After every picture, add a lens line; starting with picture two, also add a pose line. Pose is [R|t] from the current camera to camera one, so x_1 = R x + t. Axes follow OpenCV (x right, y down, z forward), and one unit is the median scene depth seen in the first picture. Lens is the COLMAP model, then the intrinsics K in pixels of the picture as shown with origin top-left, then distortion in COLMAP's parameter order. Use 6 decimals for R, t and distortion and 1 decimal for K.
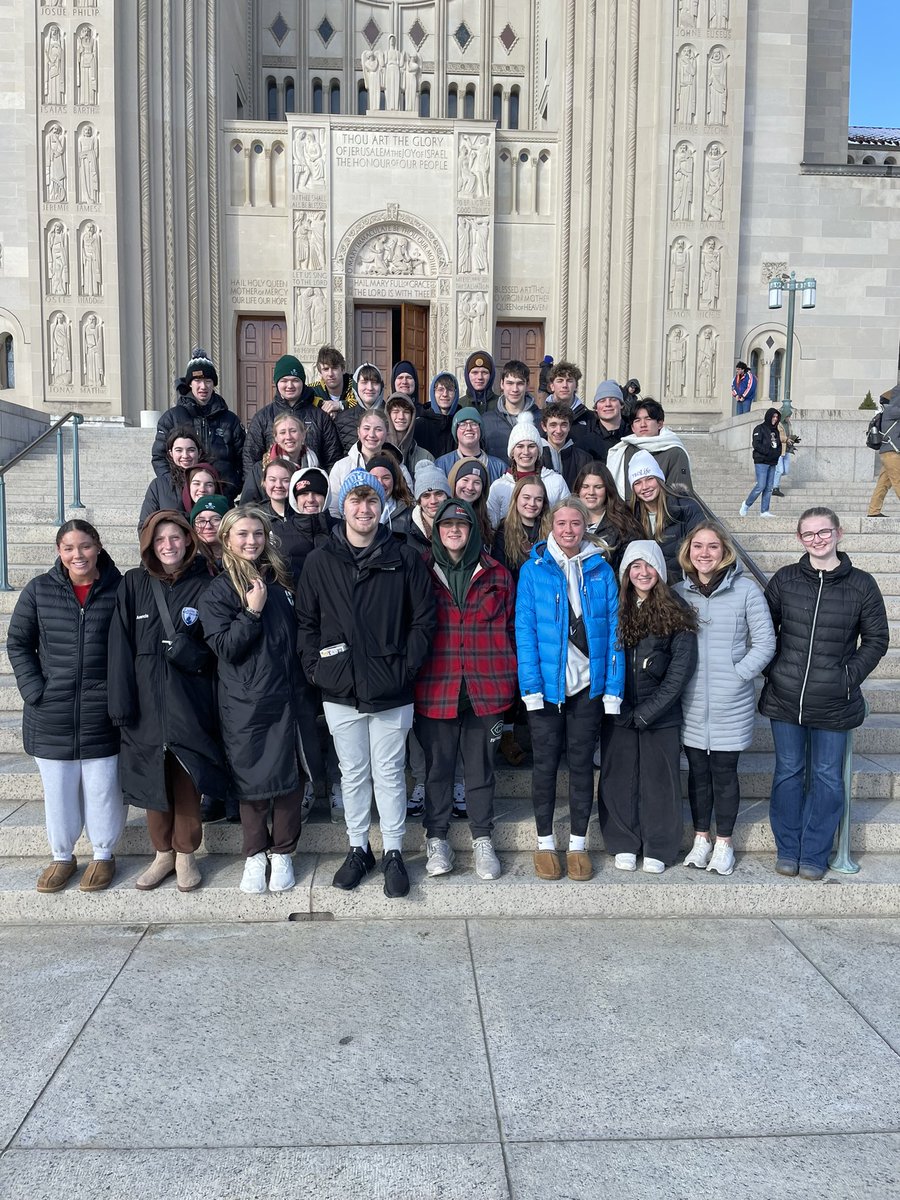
lens RADIAL K [[873.7, 0, 450.0], [0, 873.7, 600.0], [0, 0, 1]] dist [-0.000802, -0.036907]
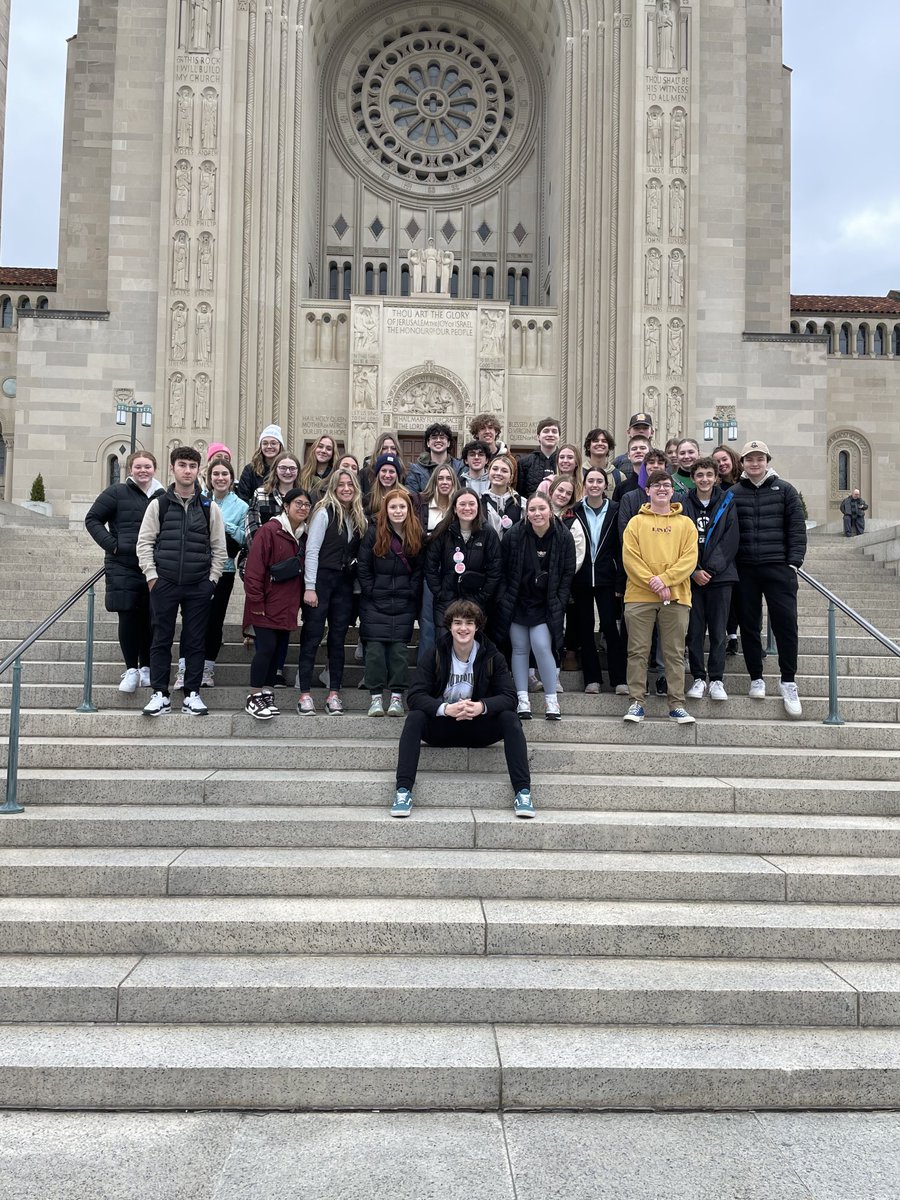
lens RADIAL K [[873.7, 0, 450.0], [0, 873.7, 600.0], [0, 0, 1]] dist [-0.000802, -0.036907]
pose [[0.999822, 0.008470, -0.016830, -0.010961], [-0.010746, 0.990079, -0.140098, 0.077182], [0.015476, 0.140254, 0.989995, -0.230291]]
